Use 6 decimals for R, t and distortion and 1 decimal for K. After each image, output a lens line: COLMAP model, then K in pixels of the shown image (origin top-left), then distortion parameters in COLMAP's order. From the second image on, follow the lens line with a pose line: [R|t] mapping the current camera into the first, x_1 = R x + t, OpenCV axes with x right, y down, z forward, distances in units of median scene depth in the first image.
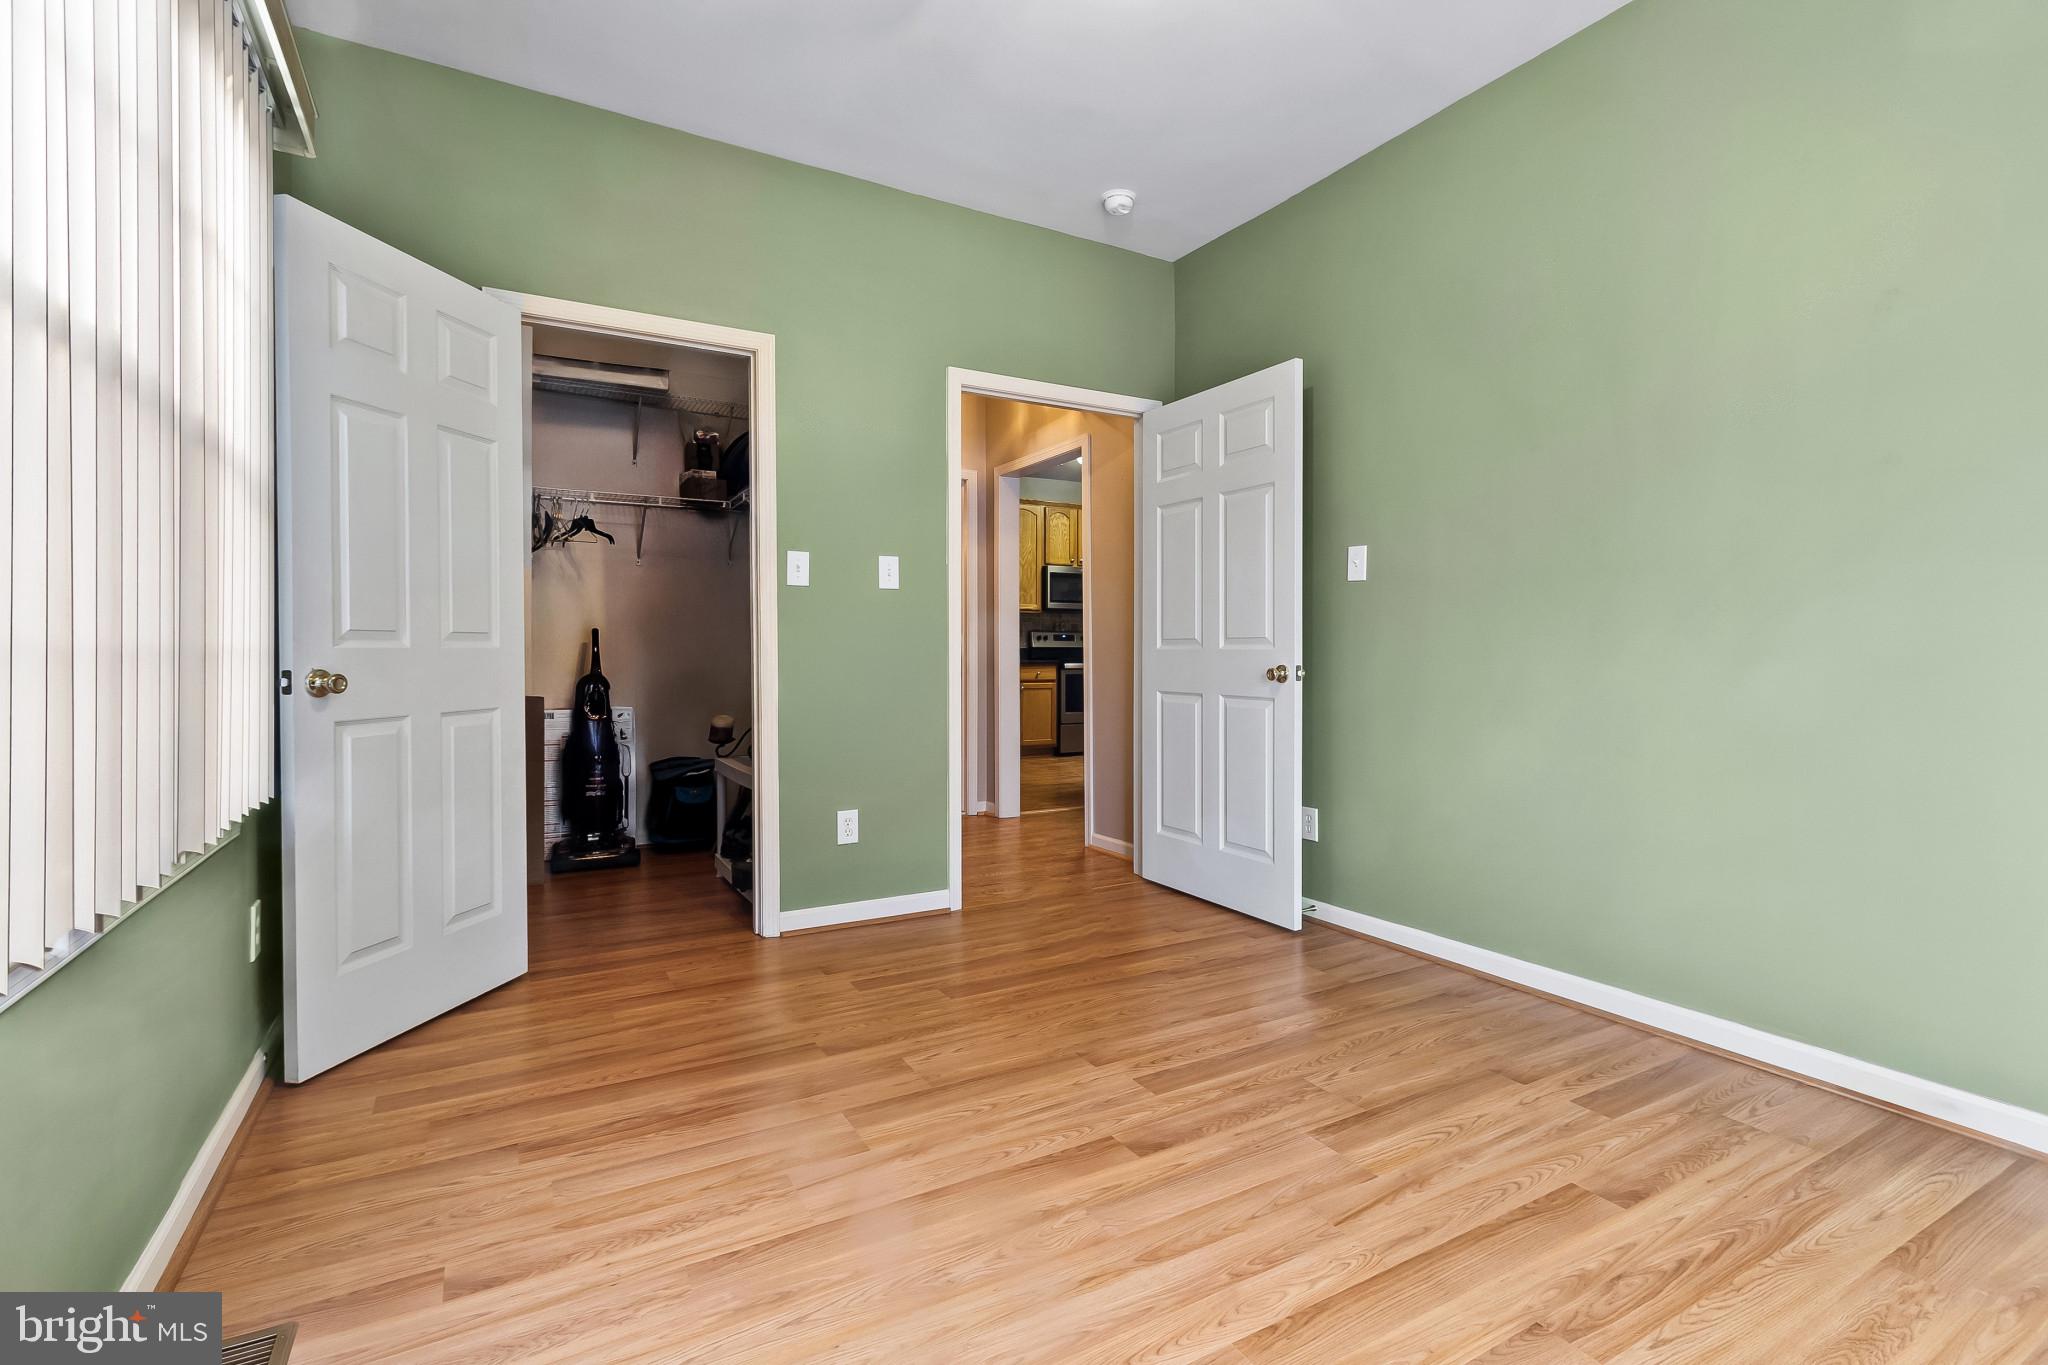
lens RADIAL K [[956.8, 0, 1025.1], [0, 956.8, 645.9], [0, 0, 1]] dist [0.006886, -0.000009]
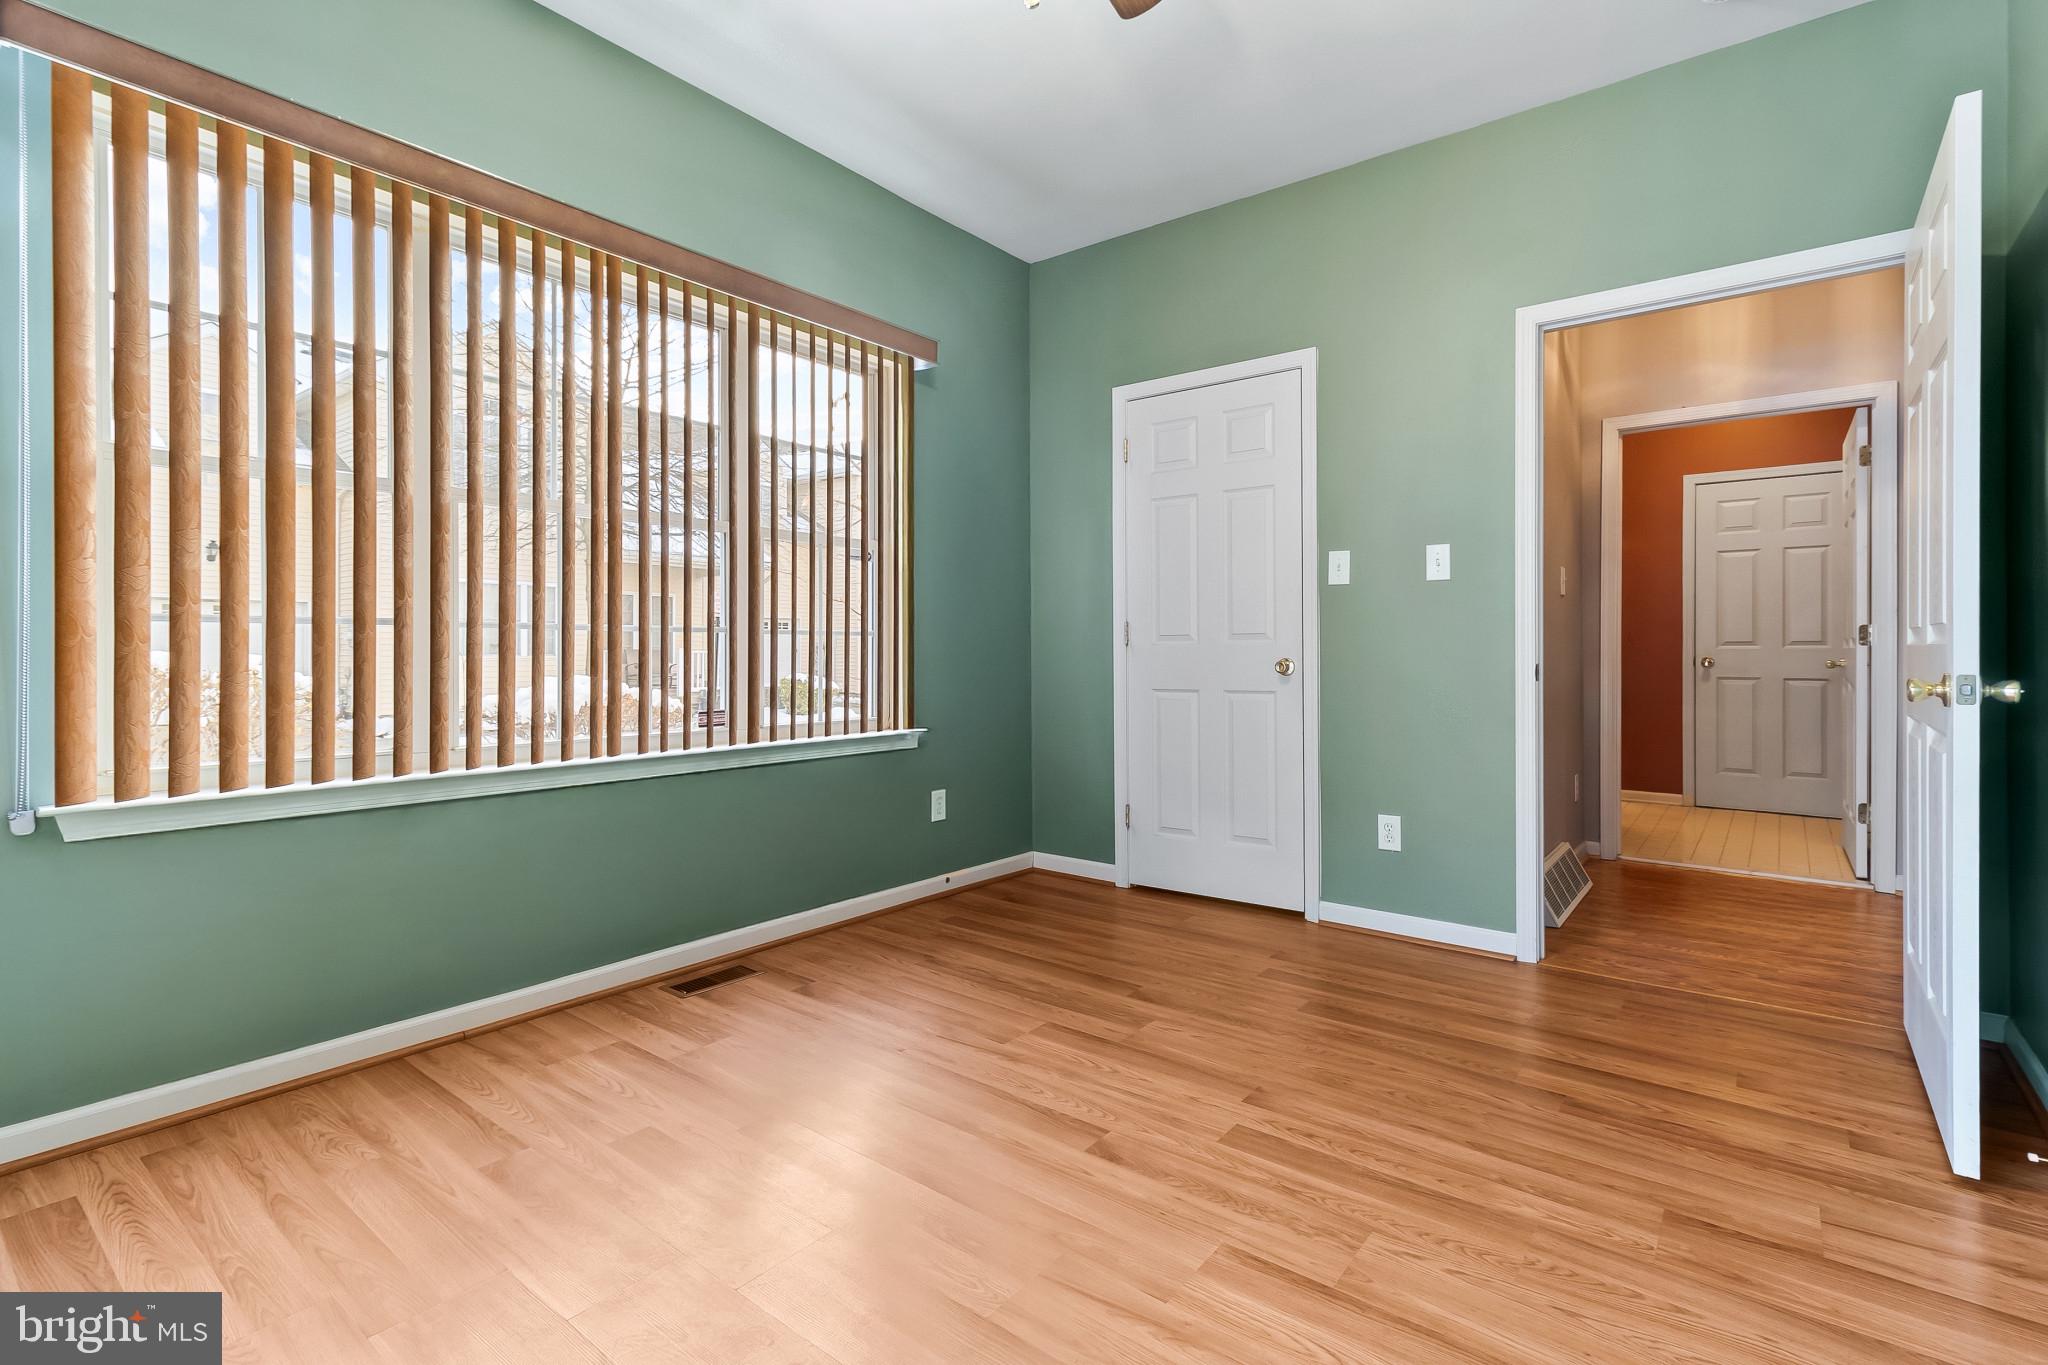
lens RADIAL K [[936.8, 0, 1025.2], [0, 936.8, 654.8], [0, 0, 1]] dist [0.004010, -0.000437]
pose [[0.372946, 0.003775, -0.927845, 0.891615], [0.006278, 0.999959, 0.006592, 0.003959], [0.927832, -0.008283, 0.372907, 0.511070]]
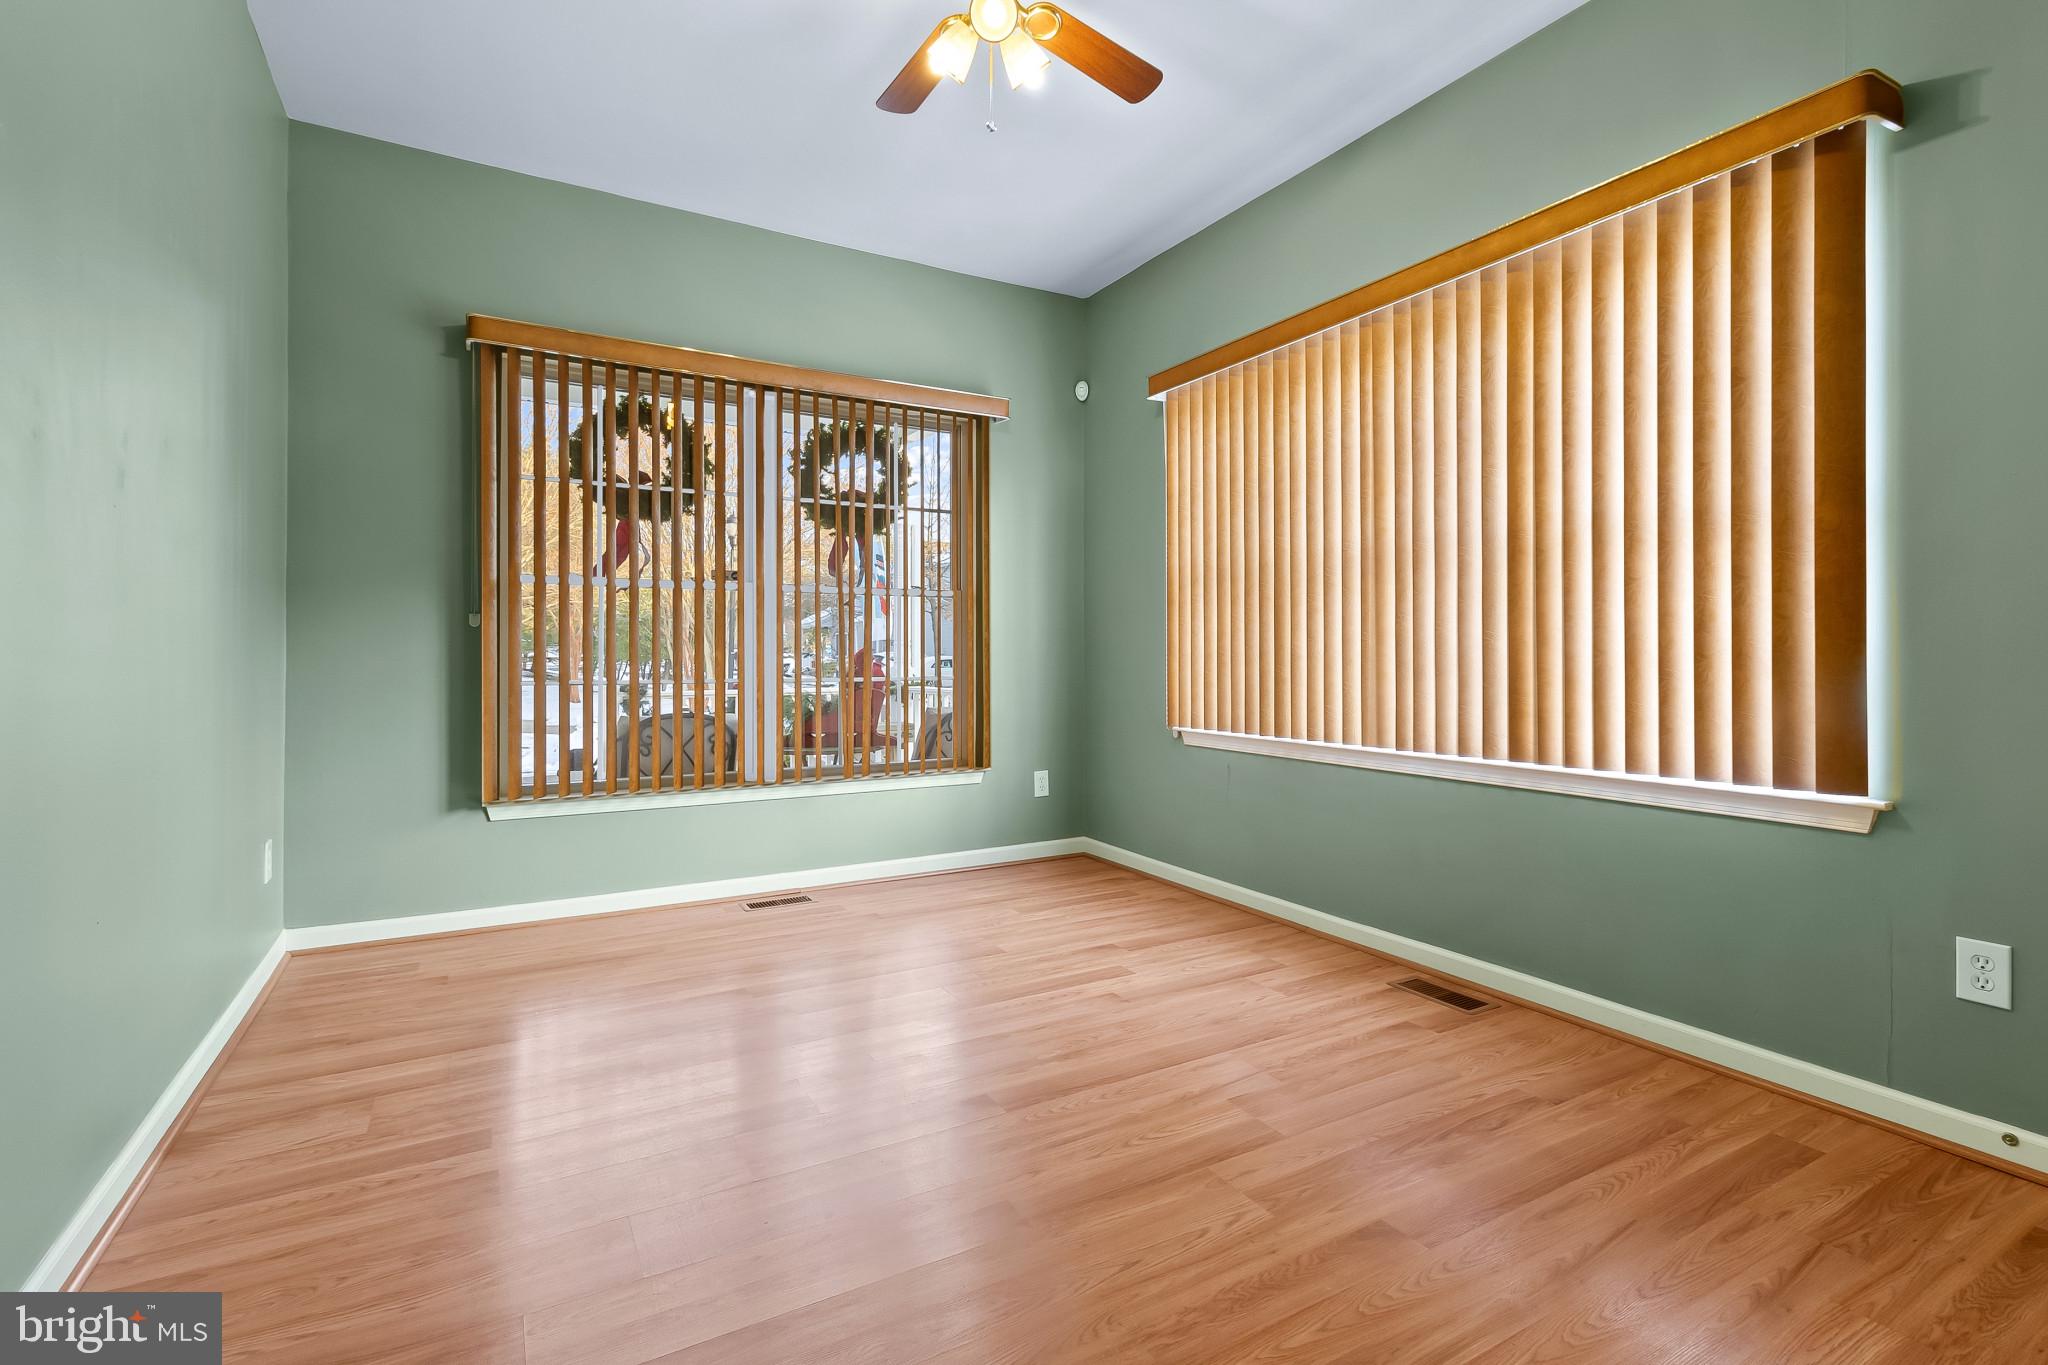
lens RADIAL K [[936.8, 0, 1025.2], [0, 936.8, 654.8], [0, 0, 1]] dist [0.004010, -0.000437]
pose [[-0.999989, 0.001966, 0.004244, 0.059324], [0.001926, 0.999955, -0.009293, 0.018522], [-0.004262, -0.009285, -0.999948, 1.874757]]
